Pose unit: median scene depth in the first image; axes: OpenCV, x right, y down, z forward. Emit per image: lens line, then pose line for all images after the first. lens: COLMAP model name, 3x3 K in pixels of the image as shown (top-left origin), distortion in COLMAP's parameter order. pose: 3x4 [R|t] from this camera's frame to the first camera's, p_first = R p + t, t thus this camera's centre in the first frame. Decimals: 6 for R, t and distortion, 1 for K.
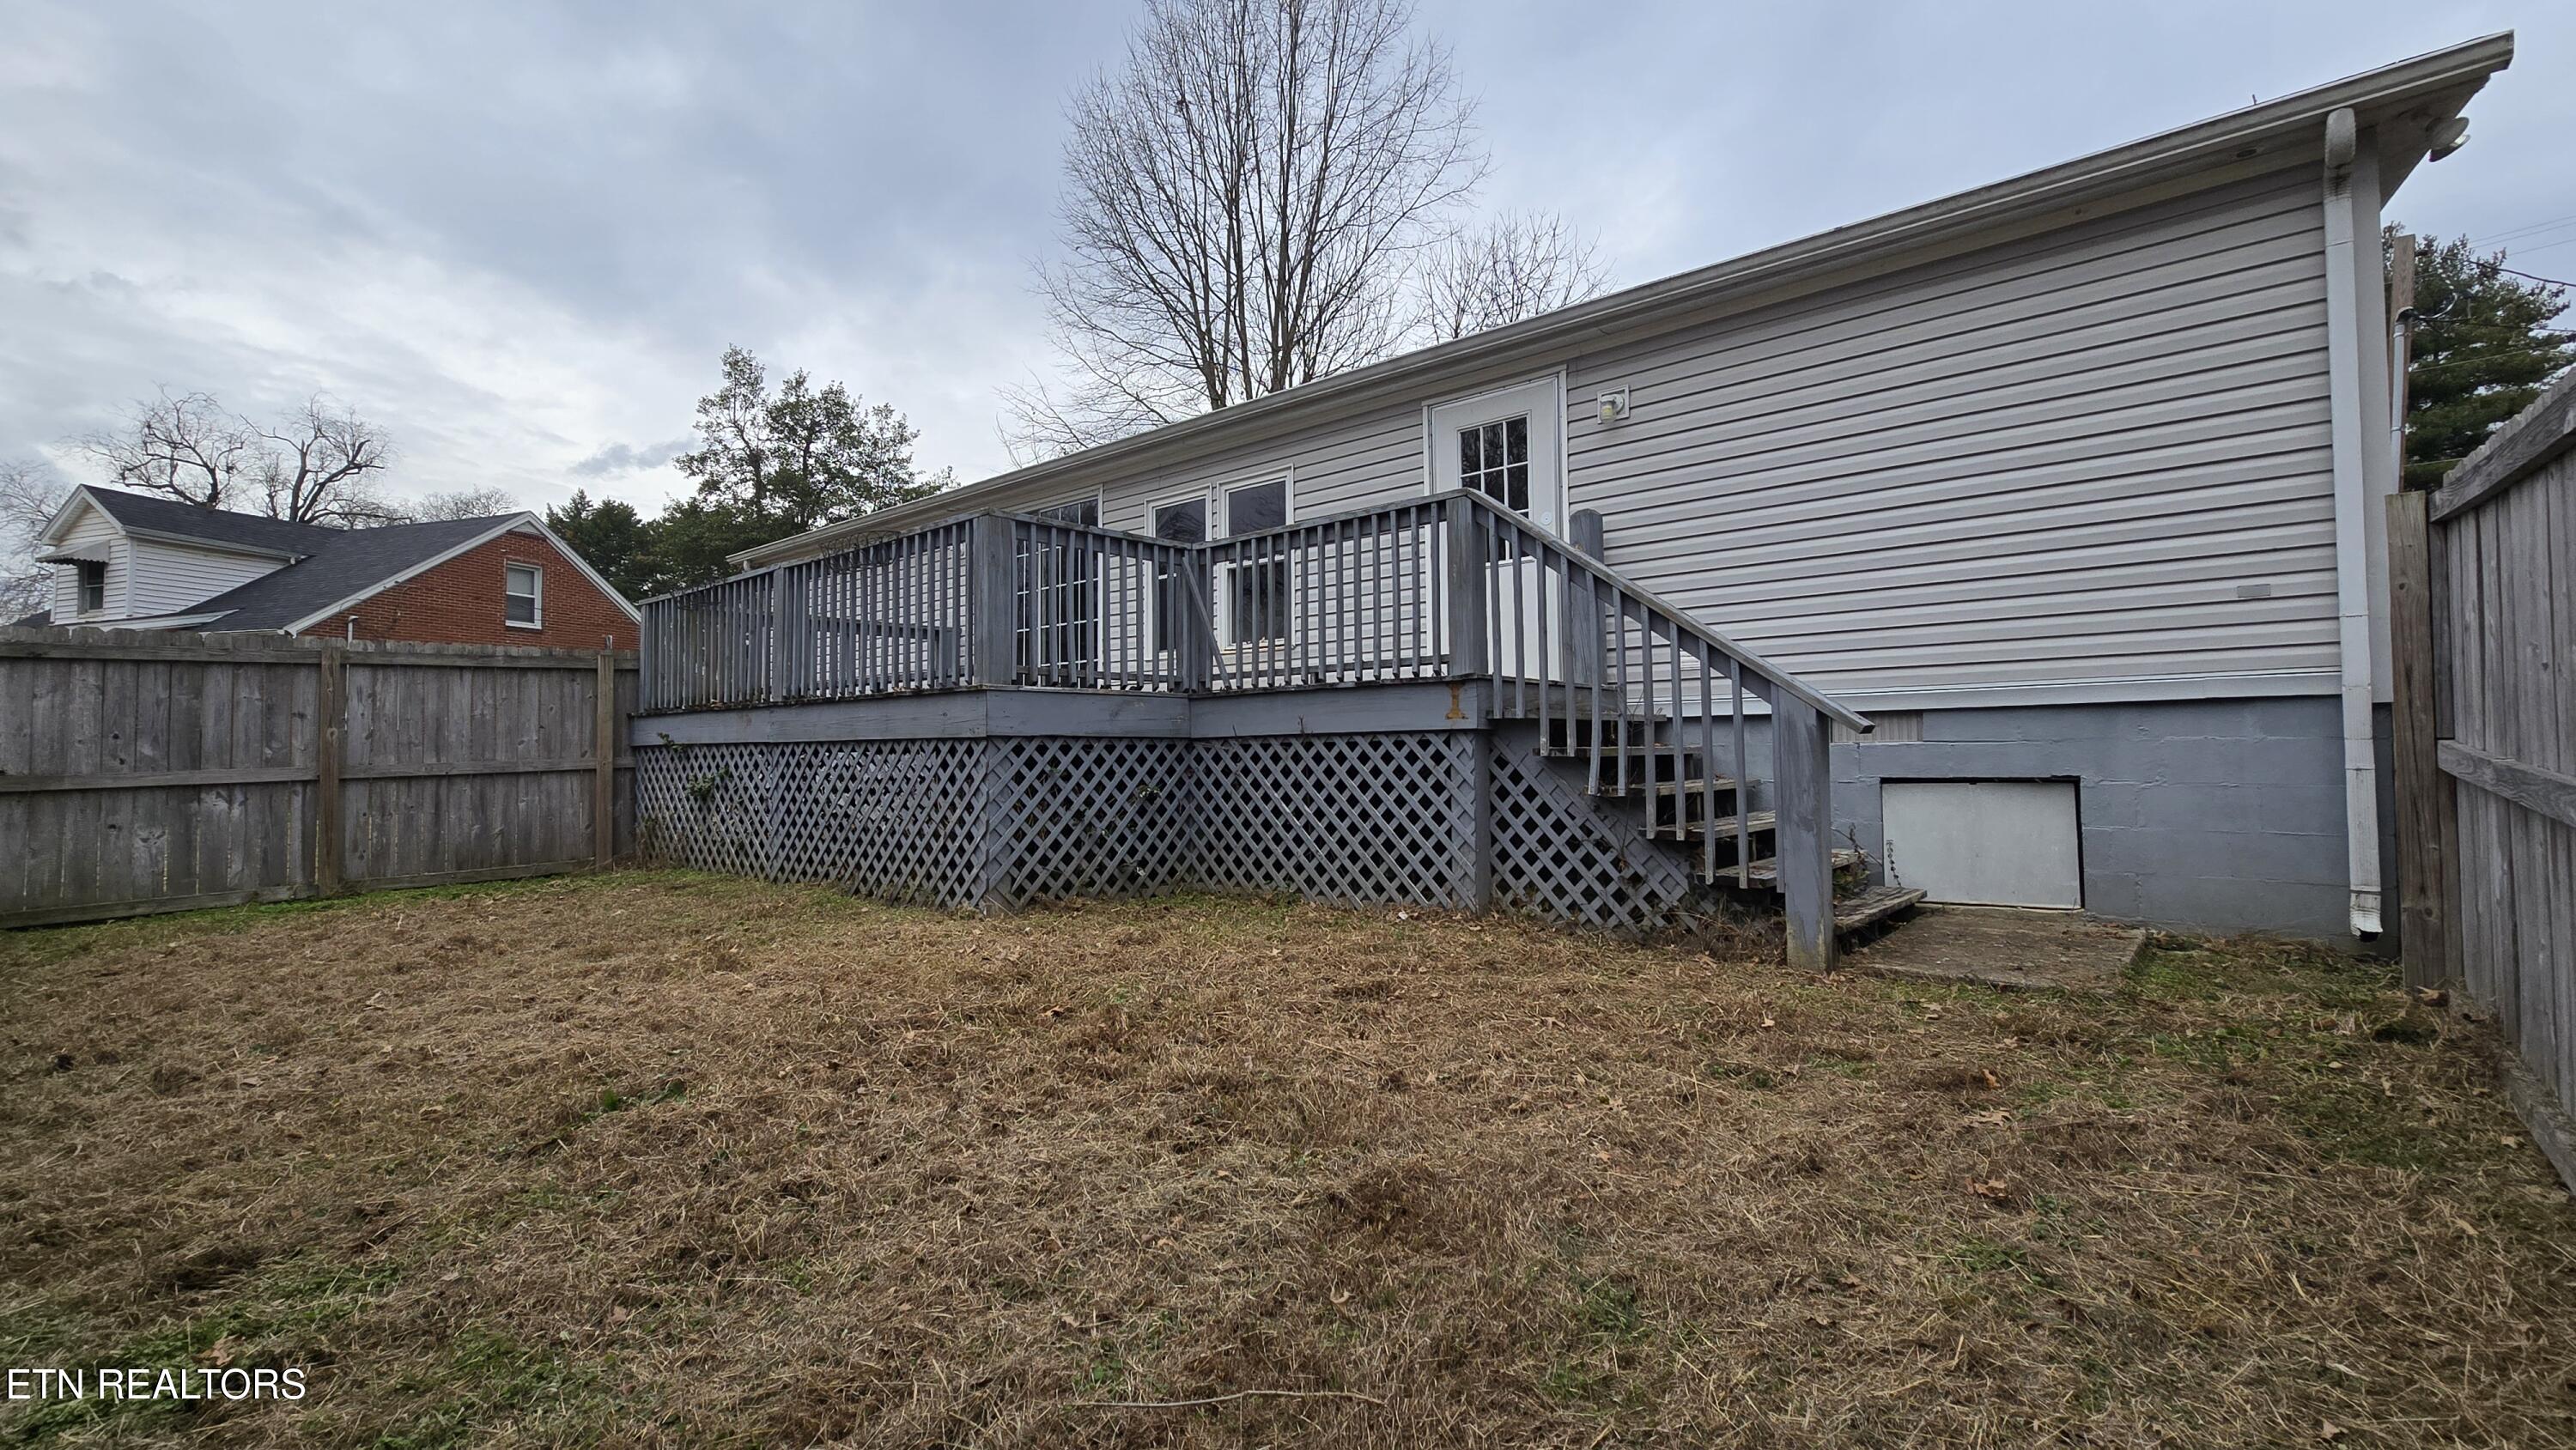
lens RADIAL K [[1056.0, 0, 1292.3], [0, 1056.0, 717.8], [0, 0, 1]] dist [0.000262, 0.000128]
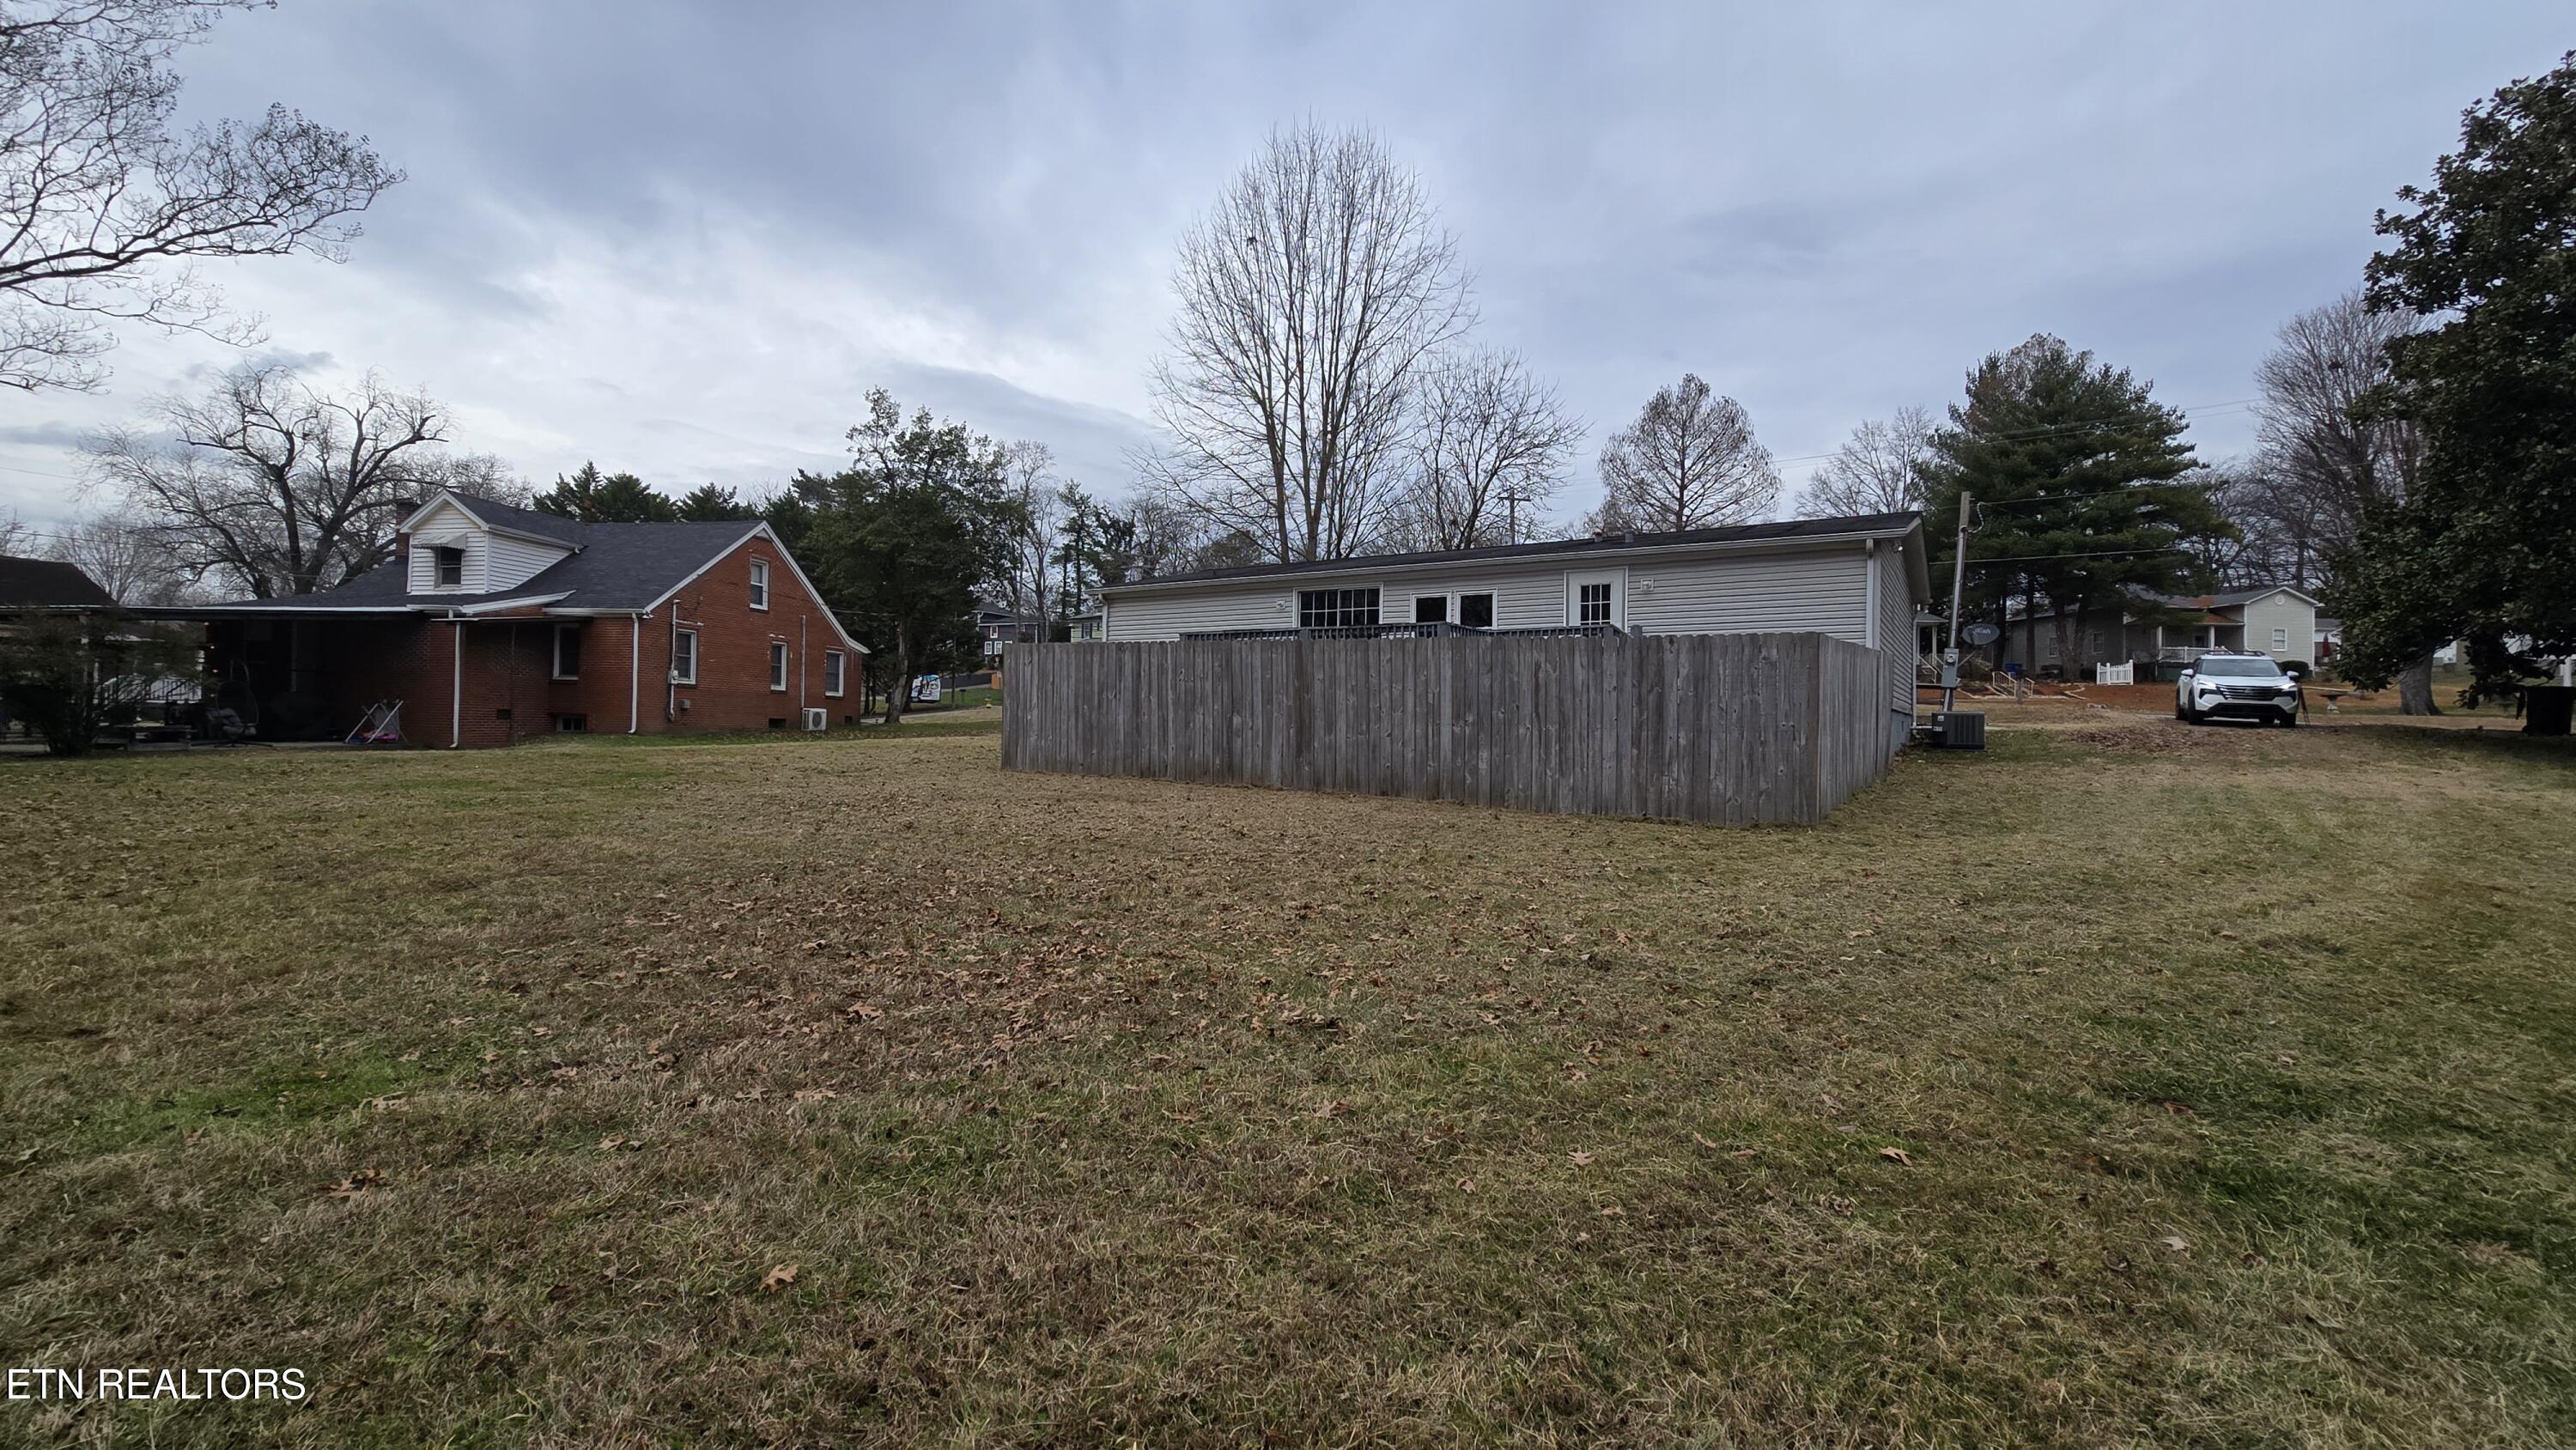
lens RADIAL K [[1056.0, 0, 1286.0], [0, 1056.0, 713.7], [0, 0, 1]] dist [0.000262, 0.000128]
pose [[0.991028, 0.028445, 0.130589, -0.196932], [-0.030935, 0.999376, 0.017074, 0.002374], [-0.130022, -0.020961, 0.991290, -0.322003]]
